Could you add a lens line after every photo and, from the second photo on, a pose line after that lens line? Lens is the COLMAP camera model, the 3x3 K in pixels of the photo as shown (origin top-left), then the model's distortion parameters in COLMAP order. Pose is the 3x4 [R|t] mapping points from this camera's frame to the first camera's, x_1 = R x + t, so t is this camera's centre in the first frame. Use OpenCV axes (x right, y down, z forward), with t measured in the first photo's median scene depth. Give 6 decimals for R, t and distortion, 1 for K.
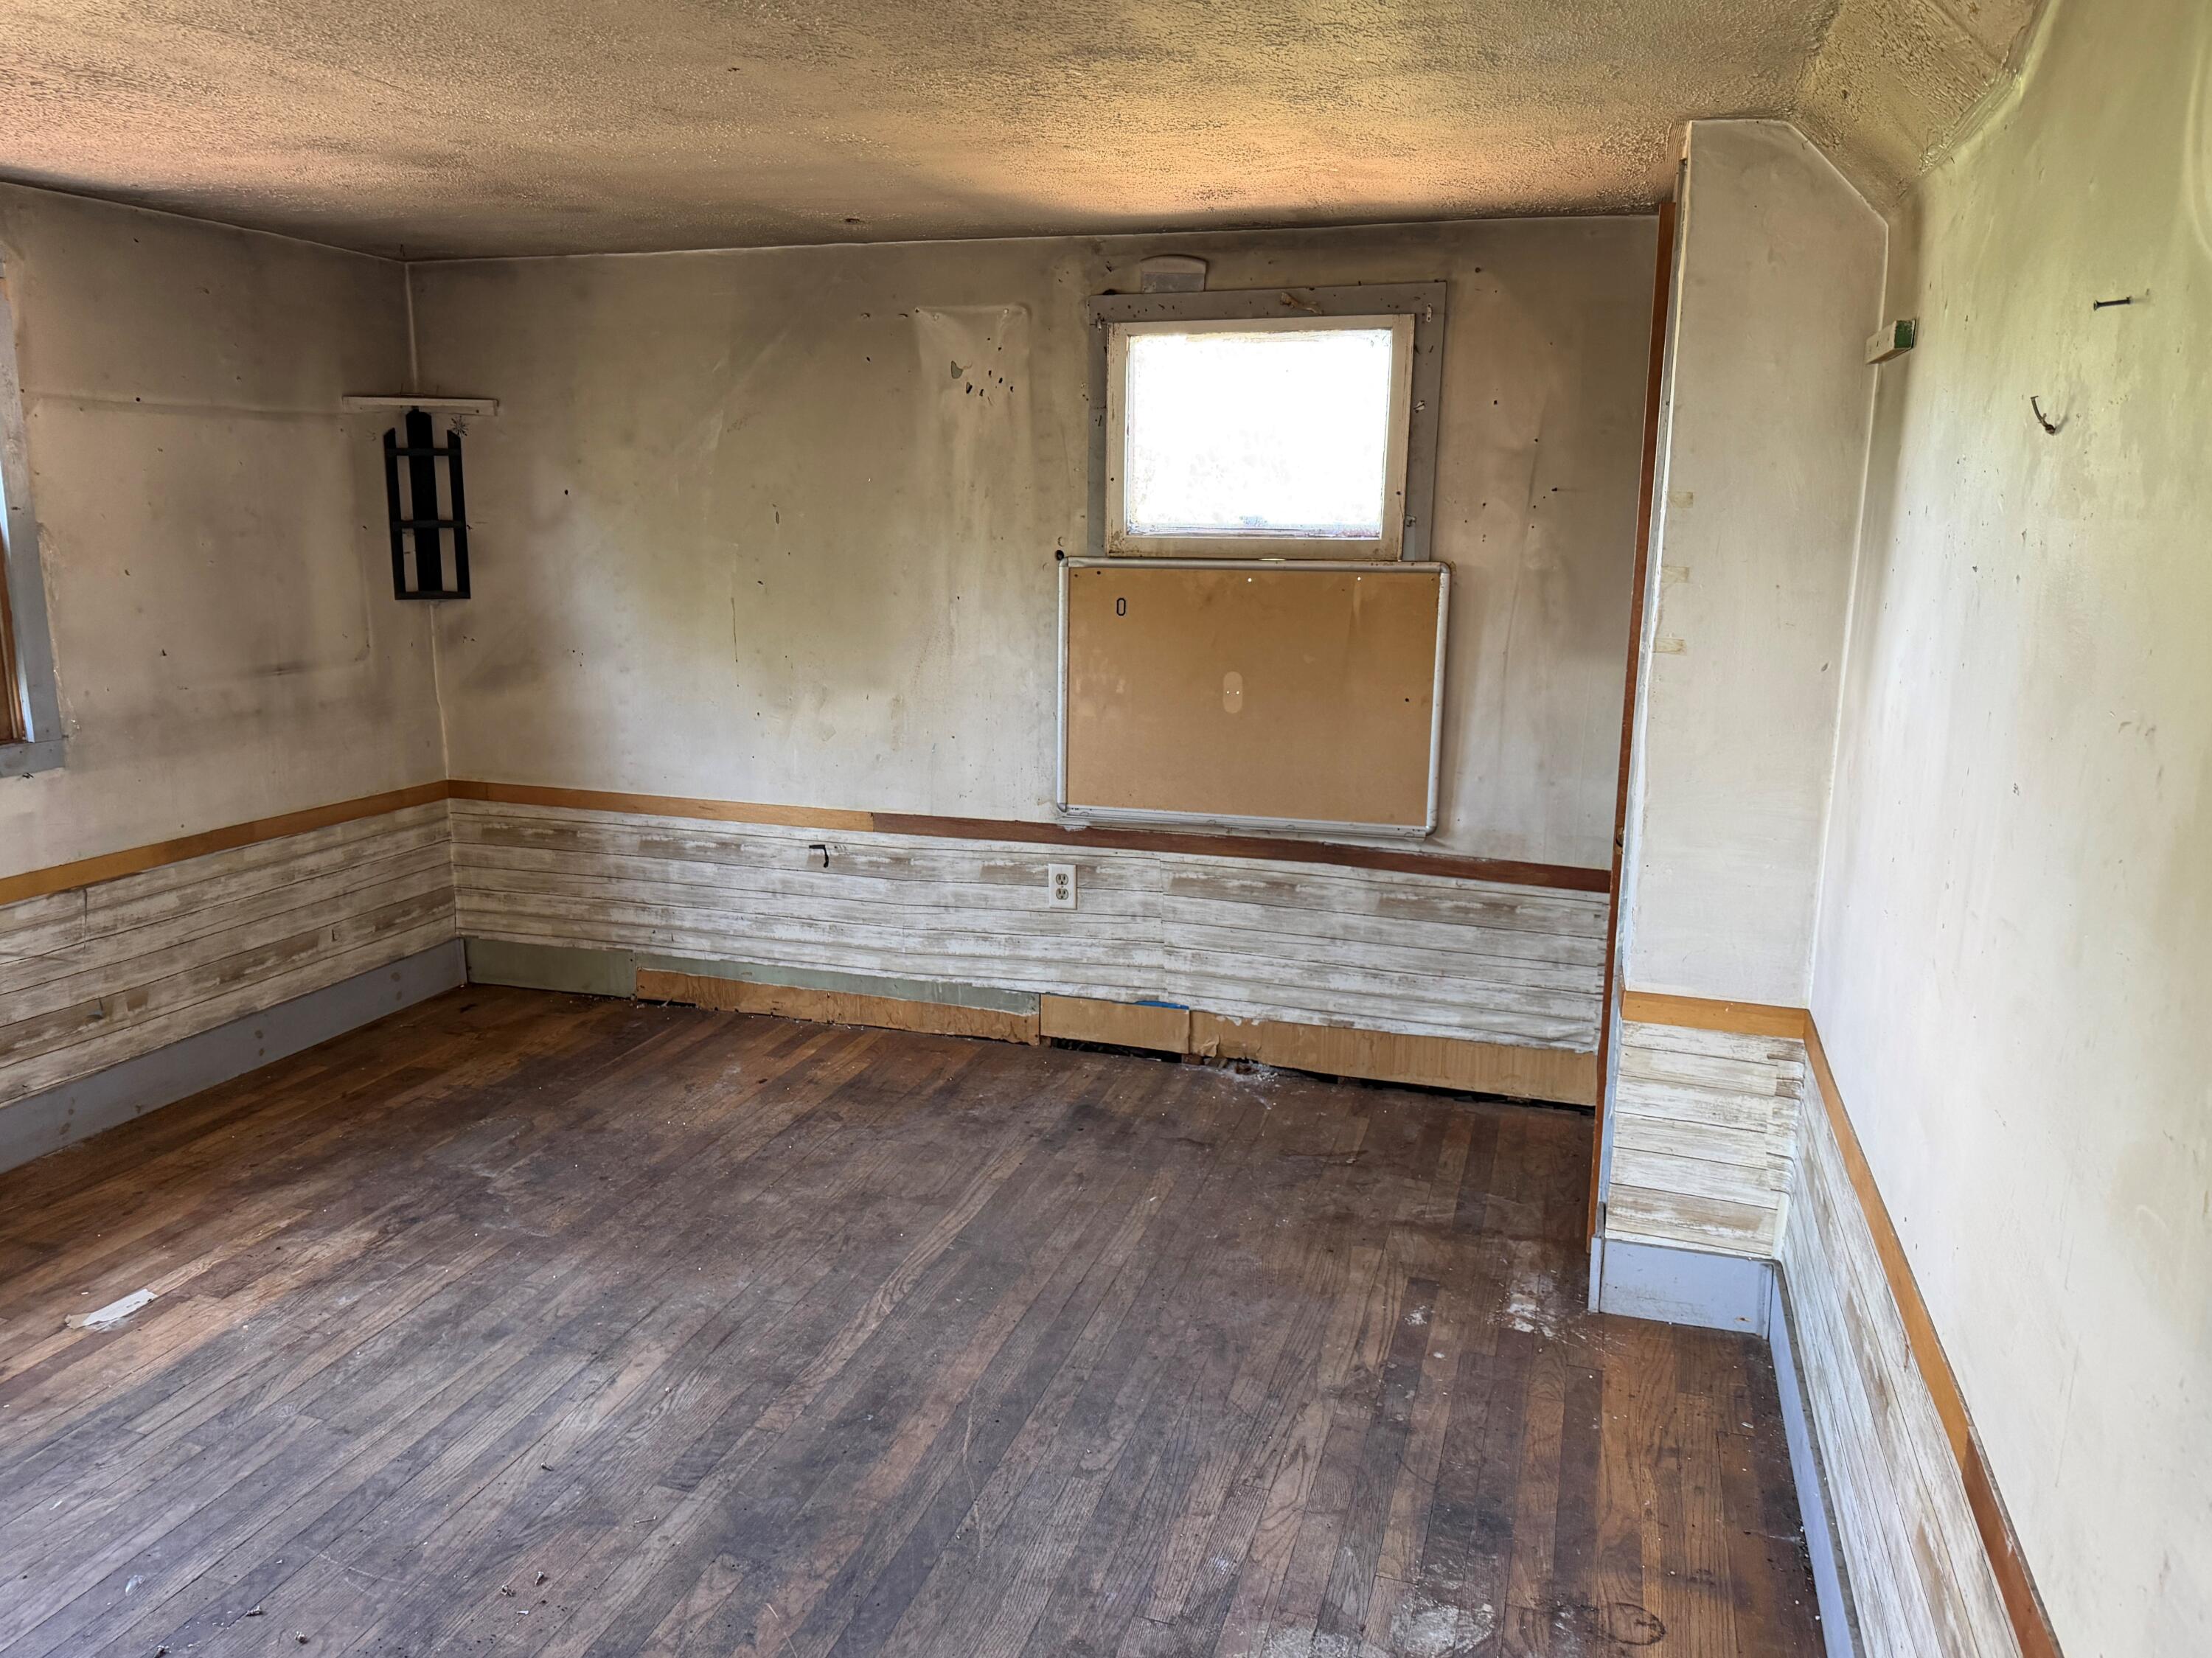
lens RADIAL K [[1625.9, 0, 1106.0], [0, 1625.9, 829.0], [0, 0, 1]] dist [0.136191, -0.251580]
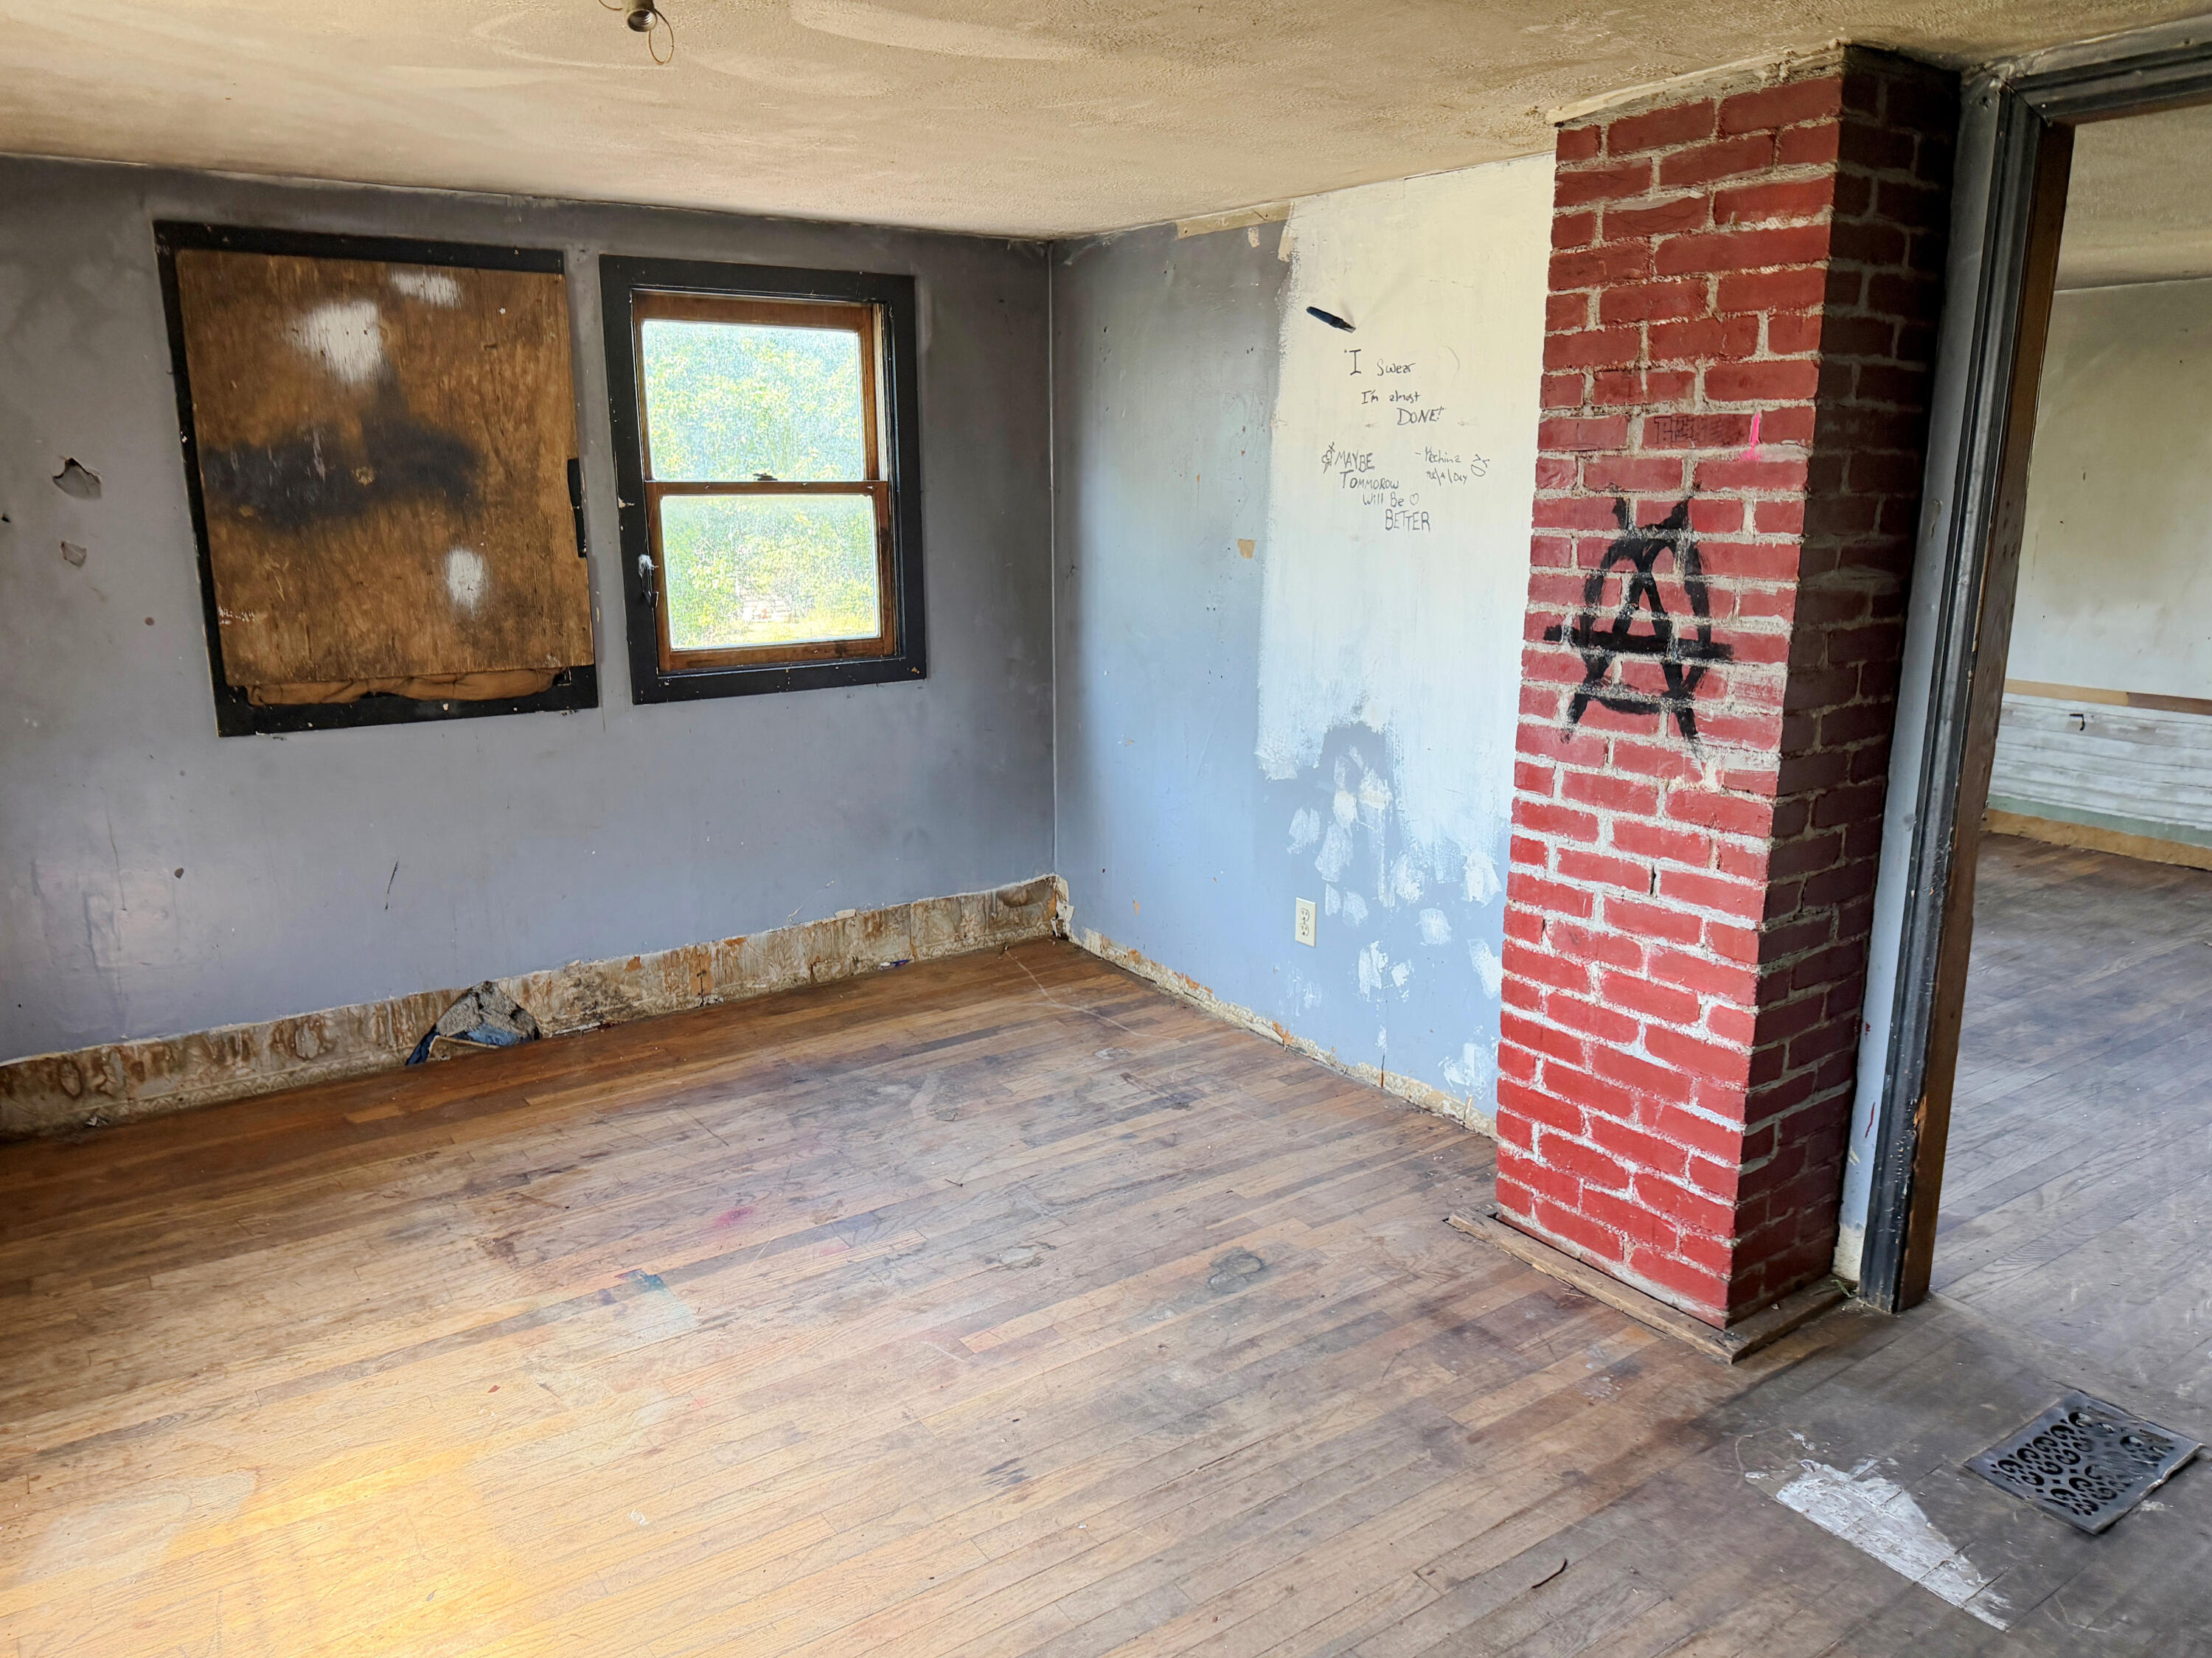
lens RADIAL K [[1594.8, 0, 1131.7], [0, 1594.8, 837.1], [0, 0, 1]] dist [0.084188, -0.089019]
pose [[0.795172, 0.126058, -0.593136, 0.016396], [-0.109886, 0.991914, 0.063495, 0.121345], [0.596344, 0.014688, 0.802594, -0.617088]]
